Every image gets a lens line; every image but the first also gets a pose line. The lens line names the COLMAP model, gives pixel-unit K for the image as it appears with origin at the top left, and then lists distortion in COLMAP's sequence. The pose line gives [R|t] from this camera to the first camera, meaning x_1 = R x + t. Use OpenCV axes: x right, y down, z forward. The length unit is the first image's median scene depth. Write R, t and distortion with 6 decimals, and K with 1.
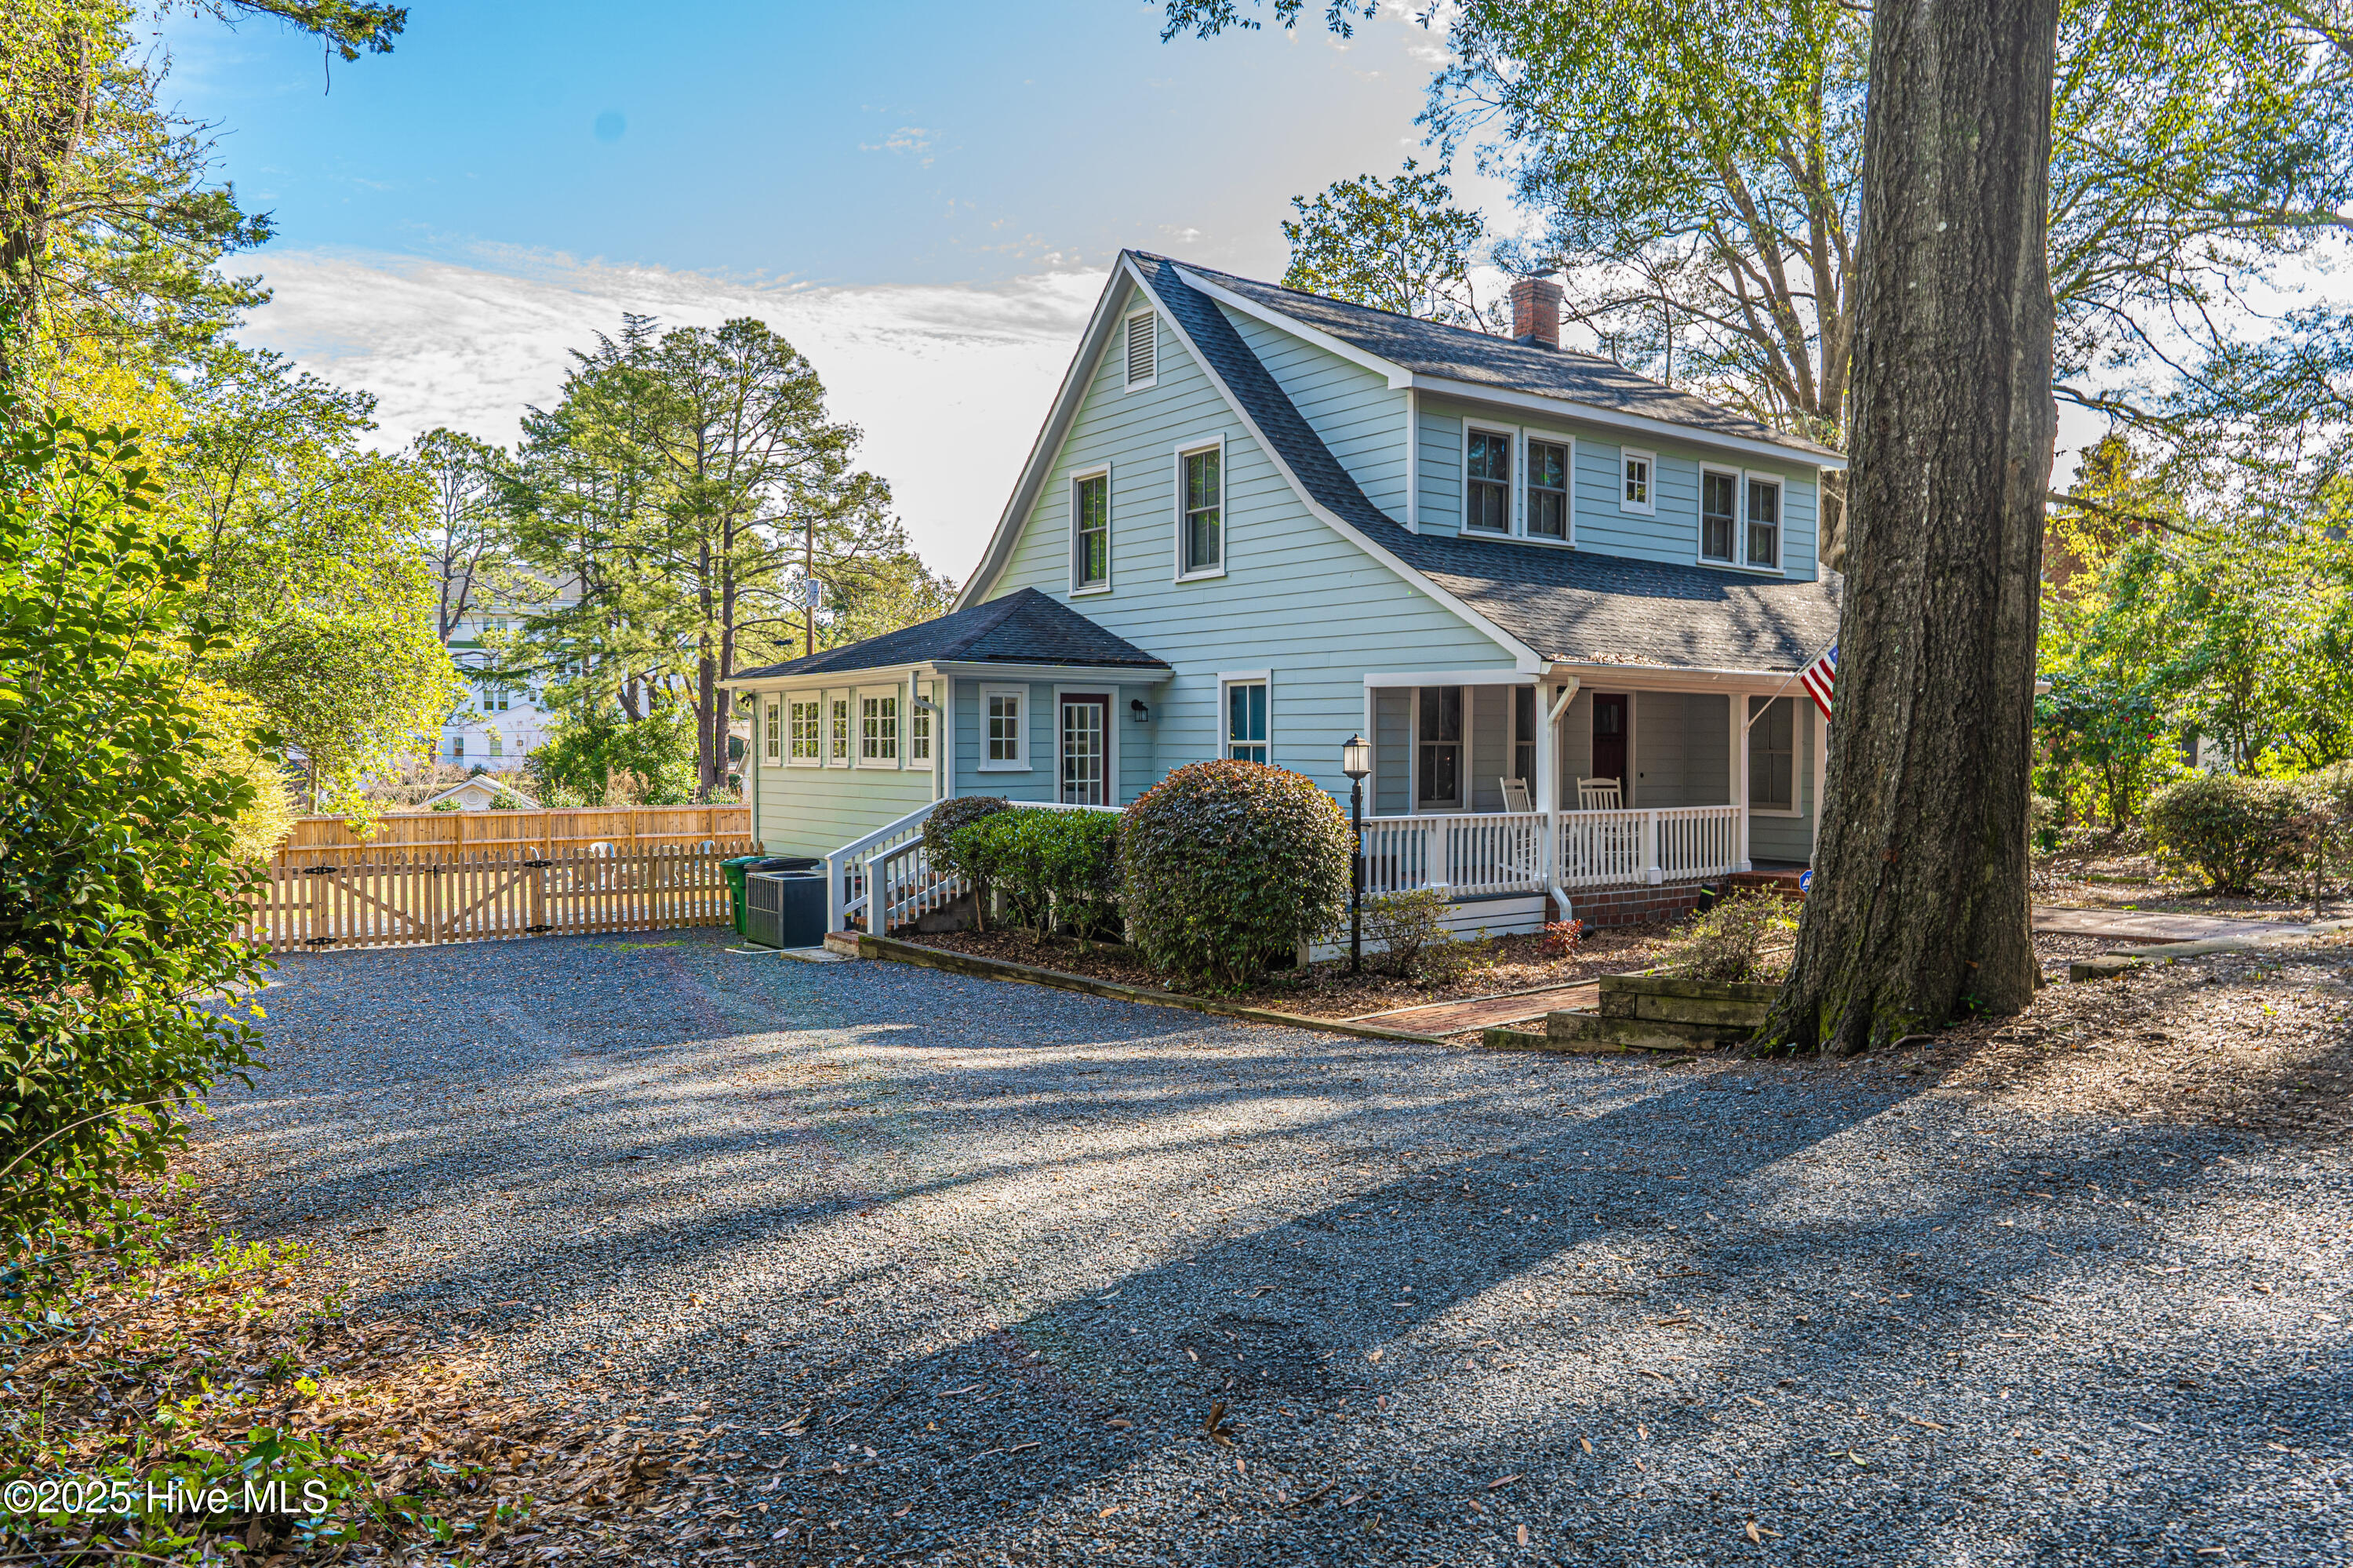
lens RADIAL K [[1575.7, 0, 1176.5], [0, 1575.7, 784.0], [0, 0, 1]] dist [-0.013726, 0.001262]
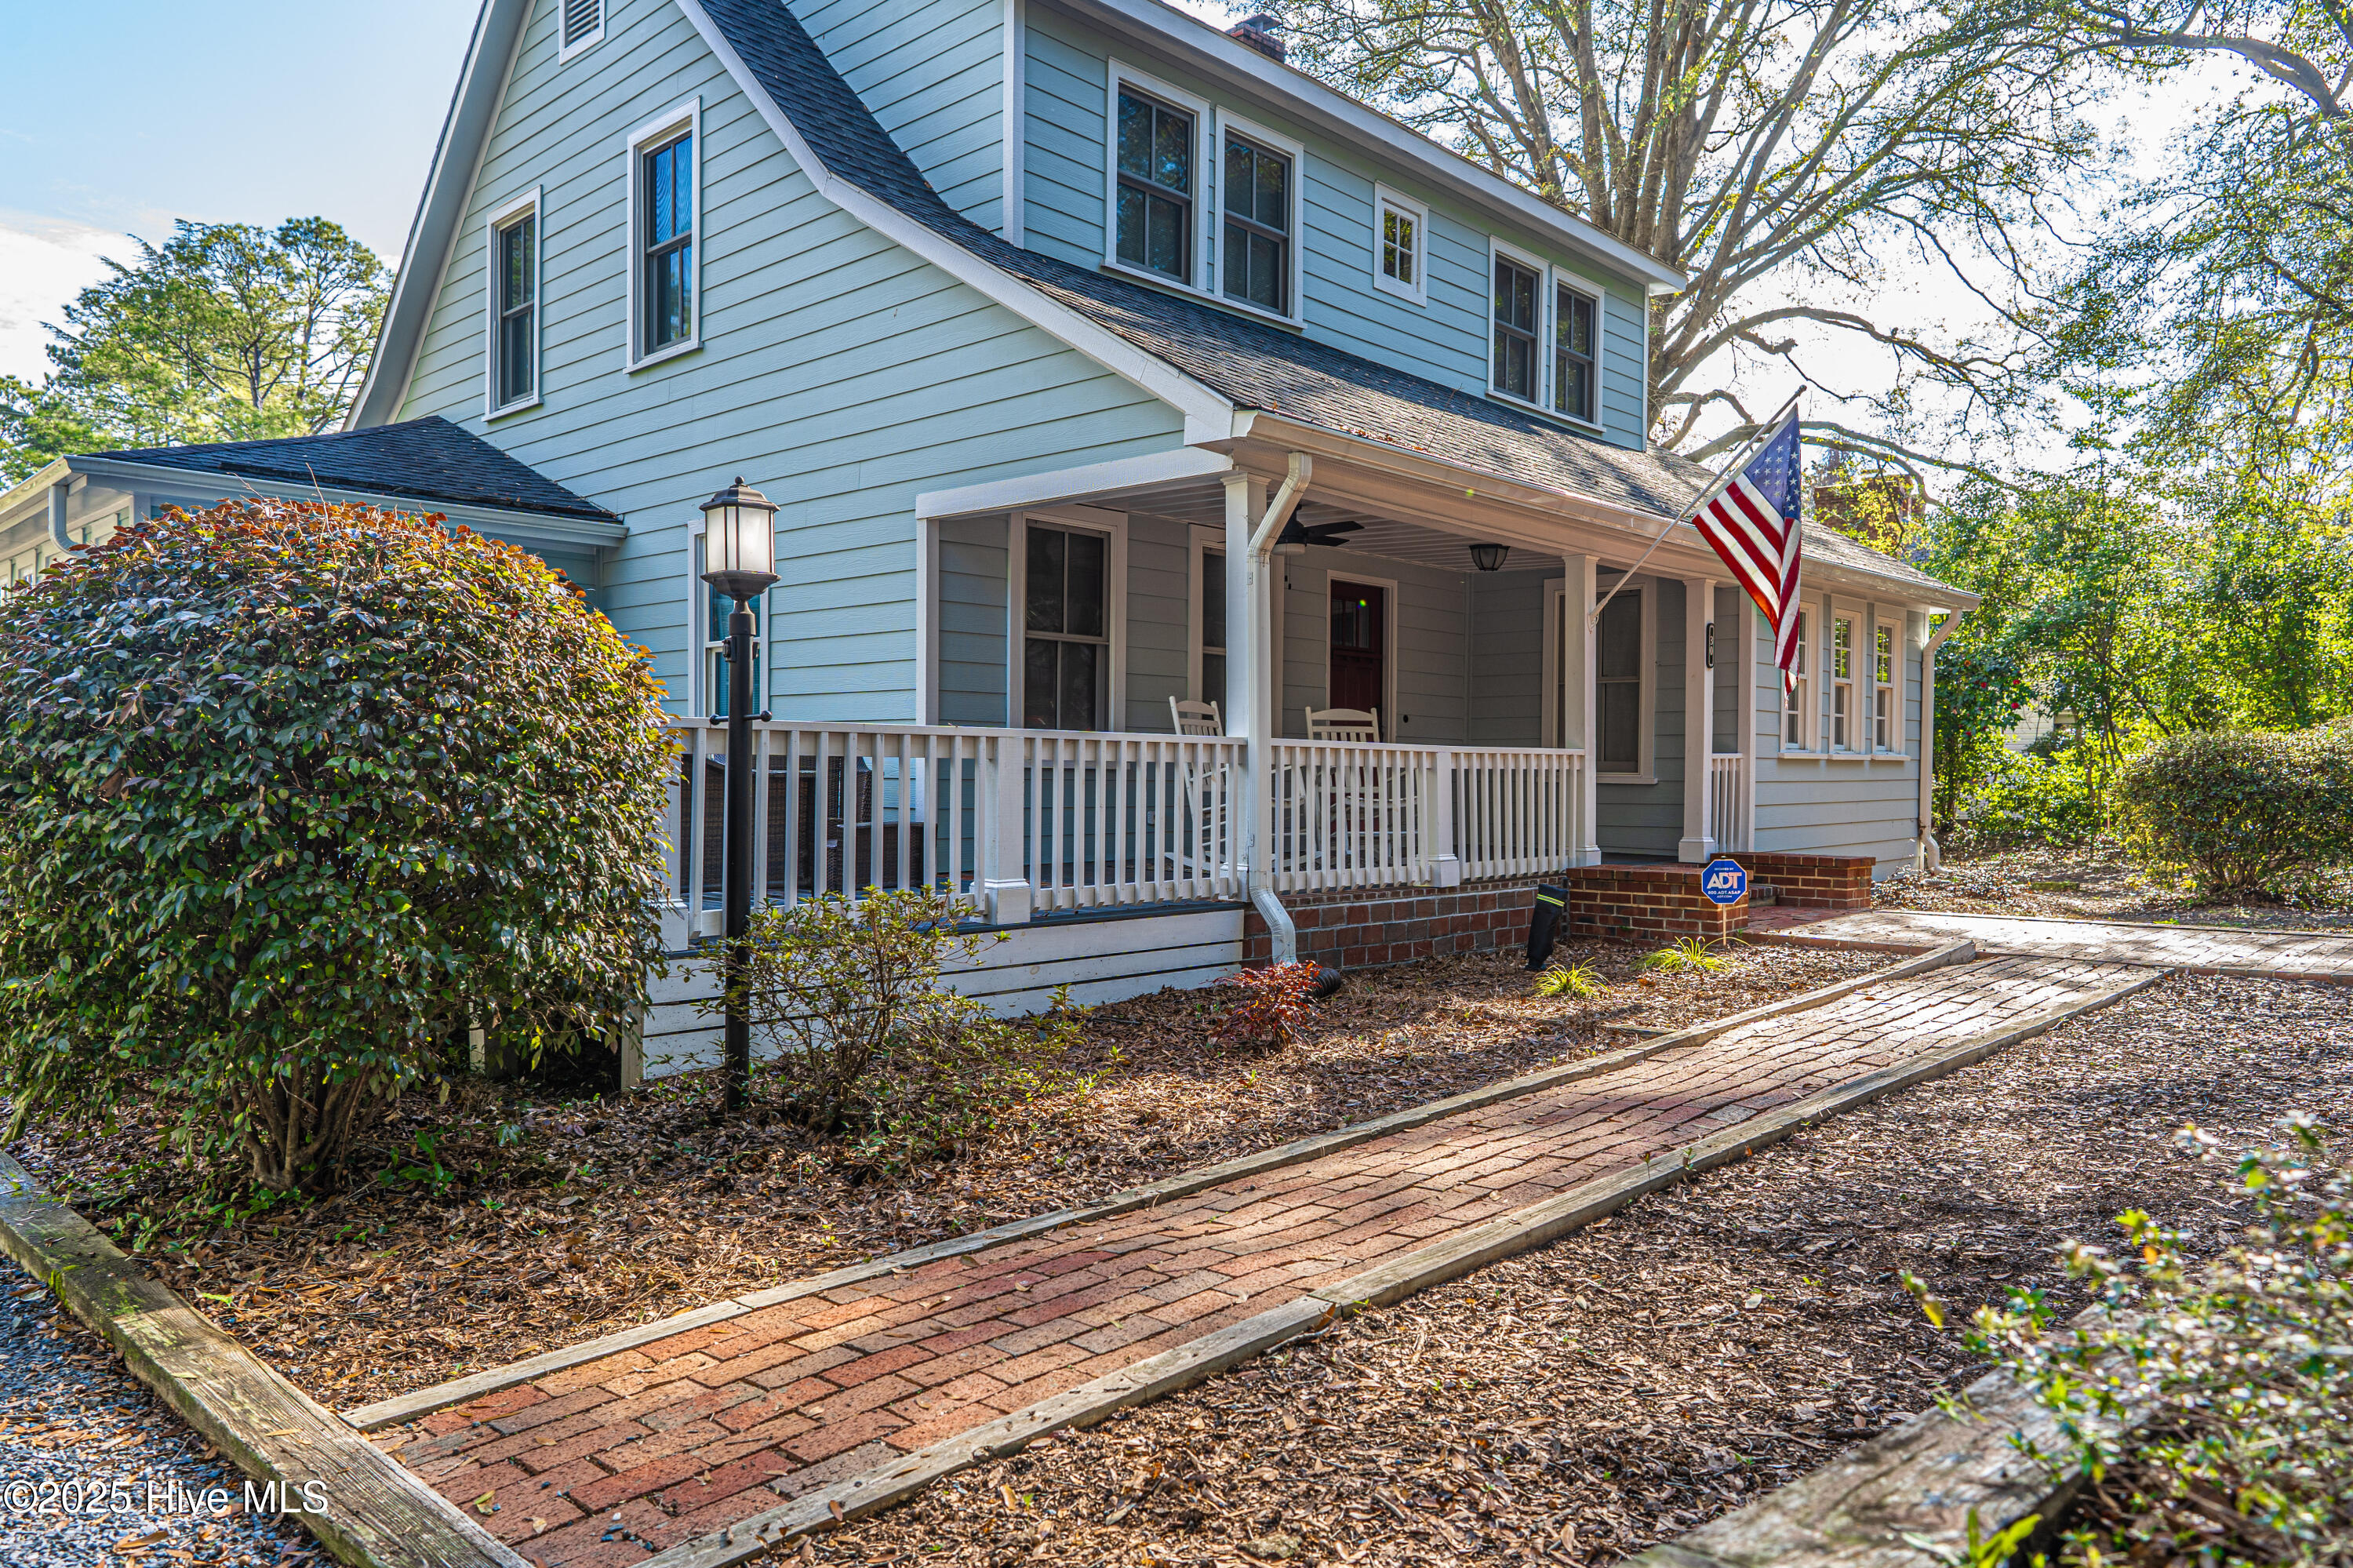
lens RADIAL K [[1575.7, 0, 1176.5], [0, 1575.7, 784.0], [0, 0, 1]] dist [-0.013726, 0.001262]
pose [[0.985477, 0.006199, 0.169696, 0.109428], [-0.003475, 0.999860, -0.016343, 0.033807], [-0.169774, 0.015516, 0.985361, 0.436213]]
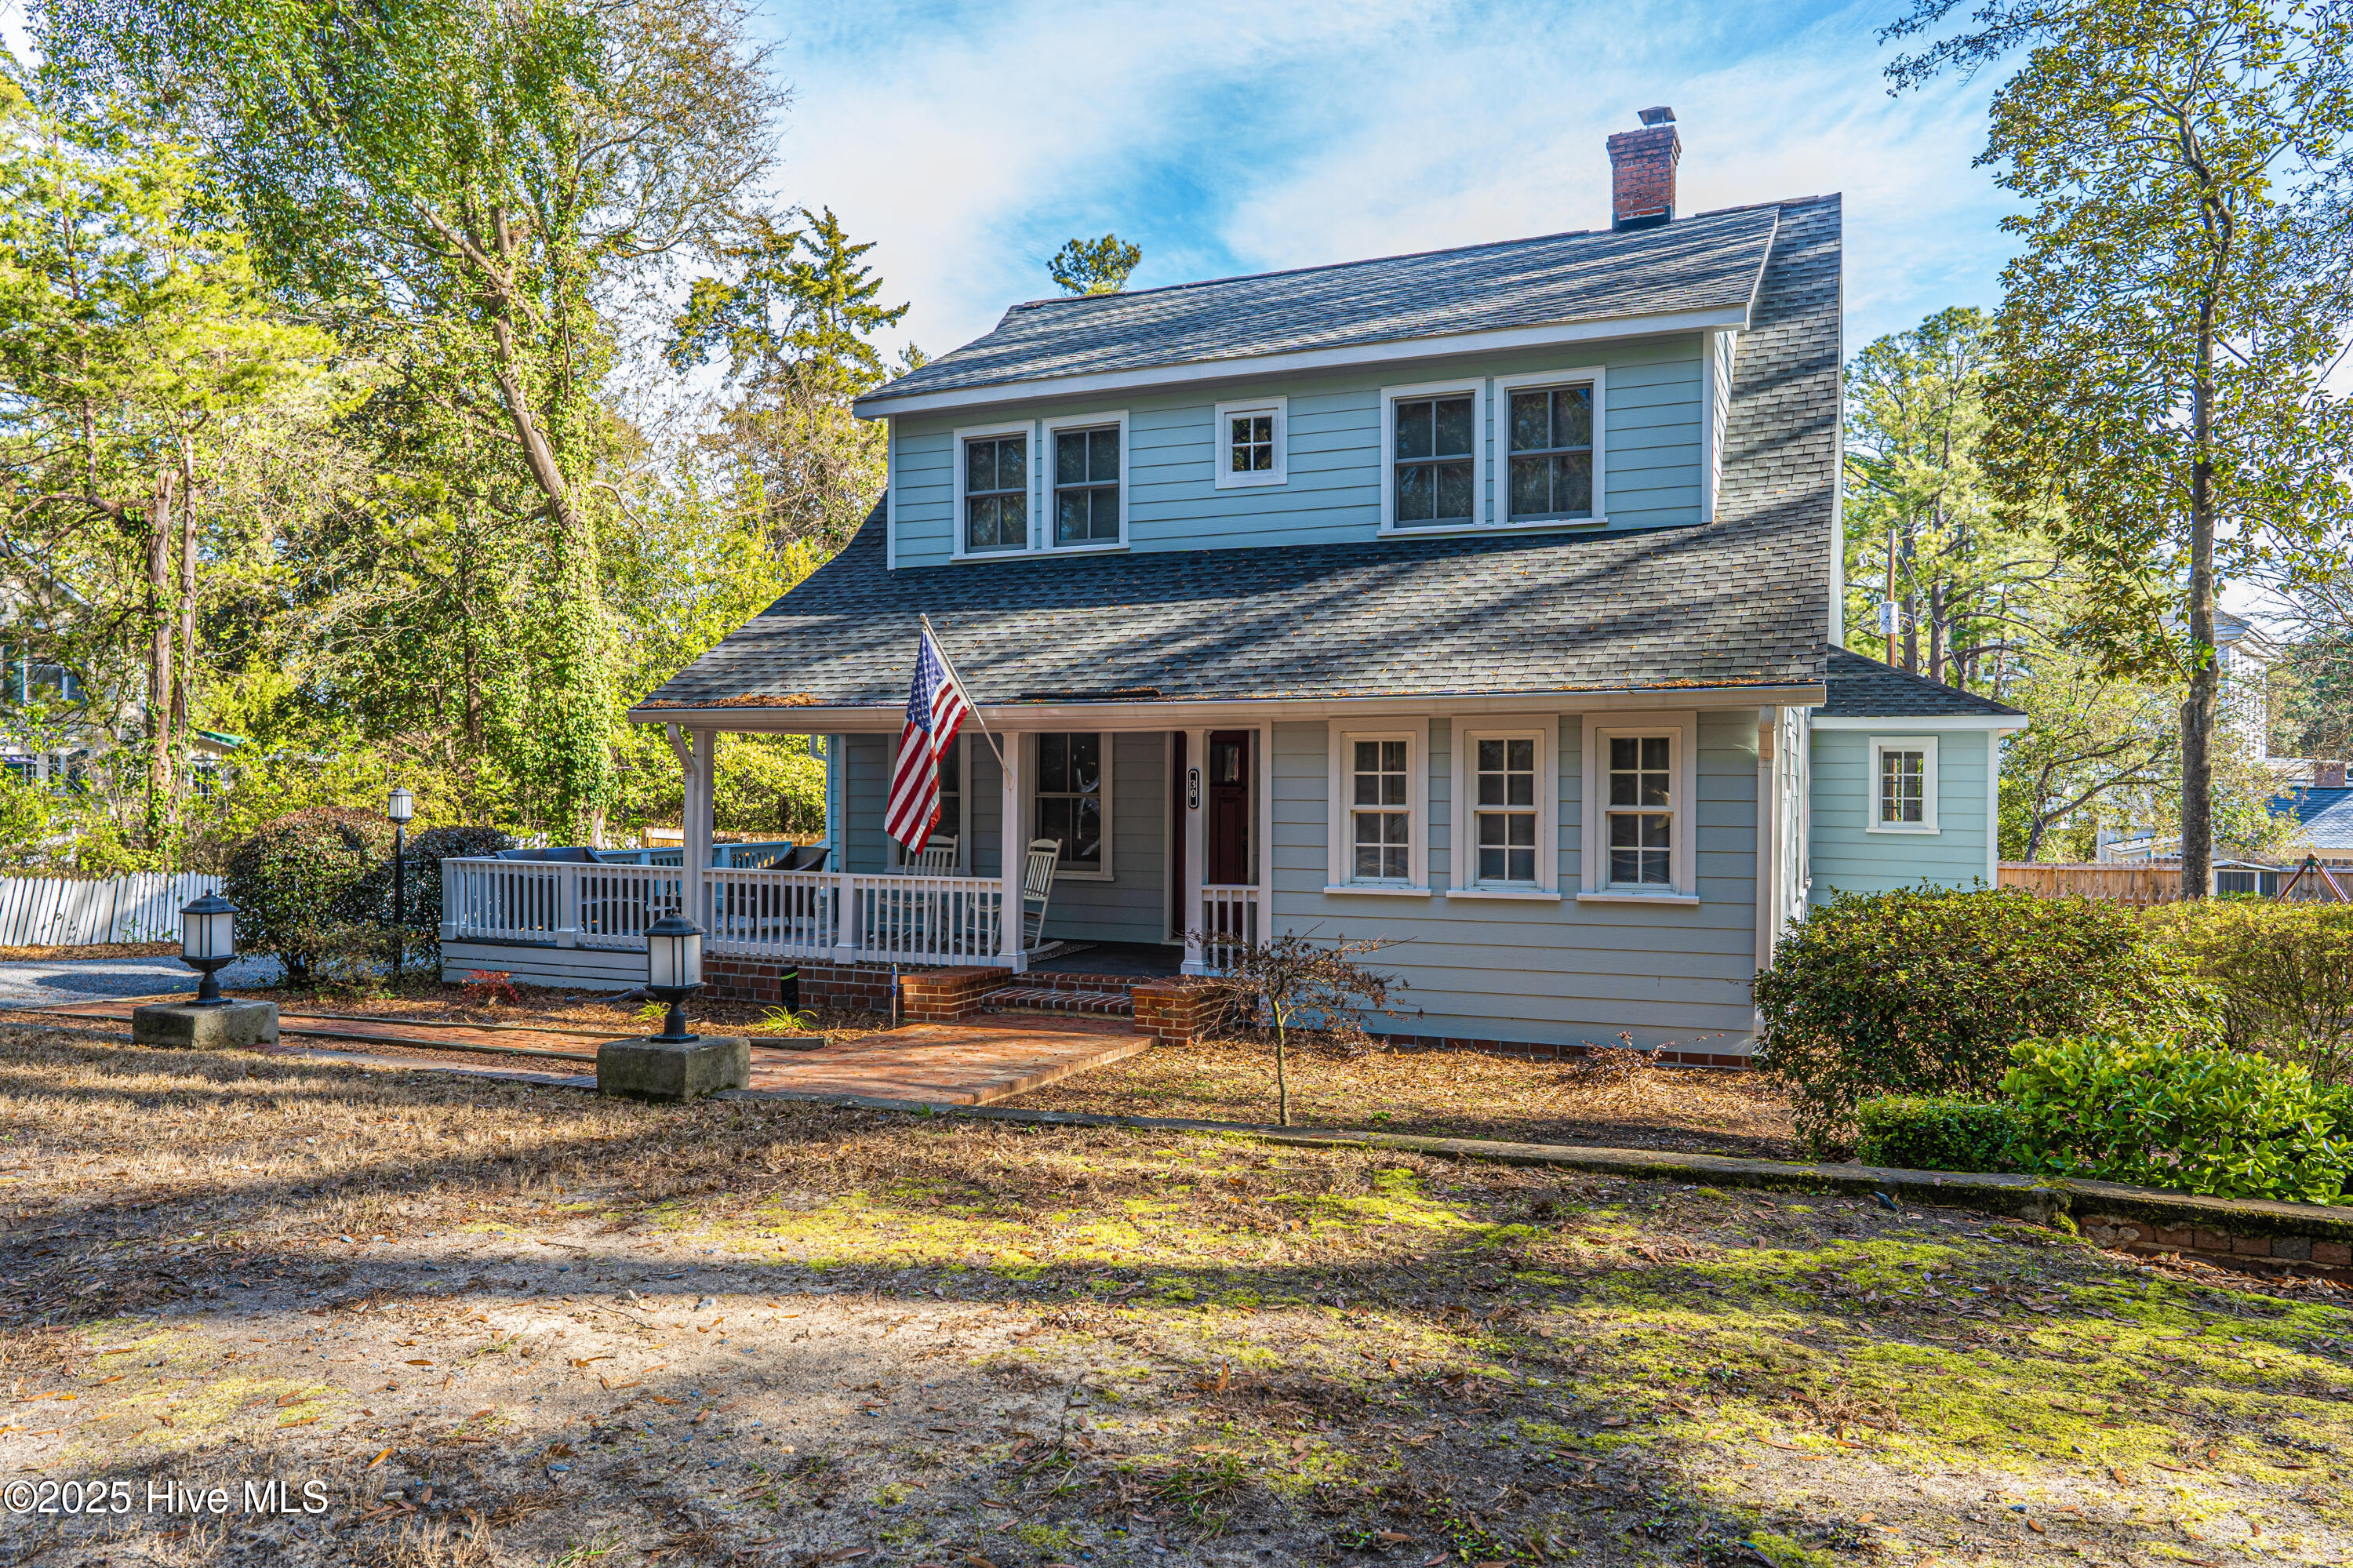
lens RADIAL K [[1575.7, 0, 1176.5], [0, 1575.7, 784.0], [0, 0, 1]] dist [-0.013726, 0.001262]
pose [[0.537841, -0.020253, -0.842803, 0.968151], [-0.029009, 0.998675, -0.042511, 0.000385], [0.842547, 0.047313, 0.536540, 0.627904]]
